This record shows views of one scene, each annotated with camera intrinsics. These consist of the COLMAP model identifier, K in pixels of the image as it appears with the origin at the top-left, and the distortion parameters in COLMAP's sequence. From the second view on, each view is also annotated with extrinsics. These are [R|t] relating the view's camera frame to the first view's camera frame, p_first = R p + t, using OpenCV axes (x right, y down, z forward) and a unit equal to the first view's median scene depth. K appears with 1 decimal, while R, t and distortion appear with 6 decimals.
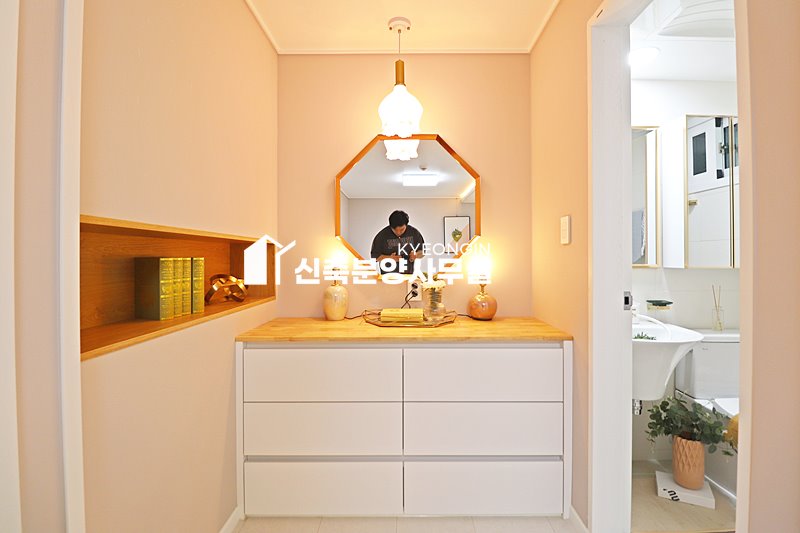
lens RADIAL K [[370.8, 0, 402.4], [0, 370.8, 258.2], [0, 0, 1]] dist [0.001300, -0.015260]
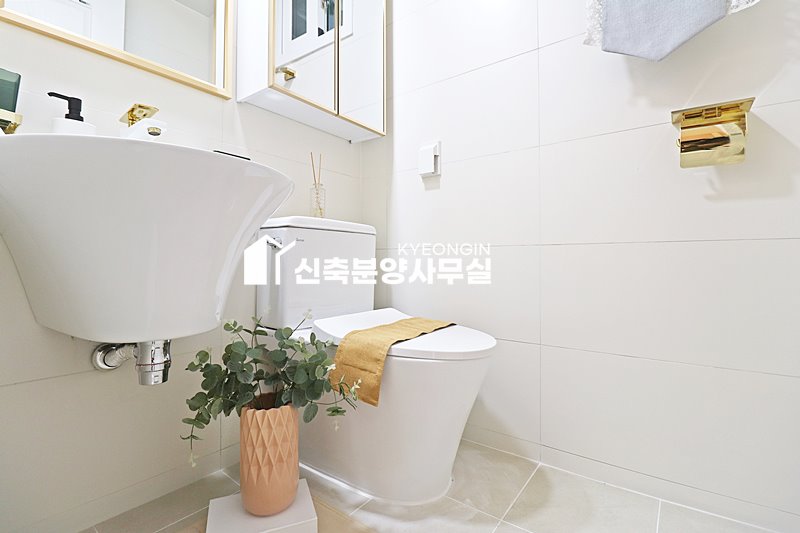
lens RADIAL K [[370.8, 0, 402.4], [0, 370.8, 258.2], [0, 0, 1]] dist [0.001300, -0.015260]
pose [[0.591925, 0.020330, 0.805737, 0.493685], [-0.002232, 0.999719, -0.023584, 0.312215], [-0.805990, 0.012161, 0.591804, 0.578241]]
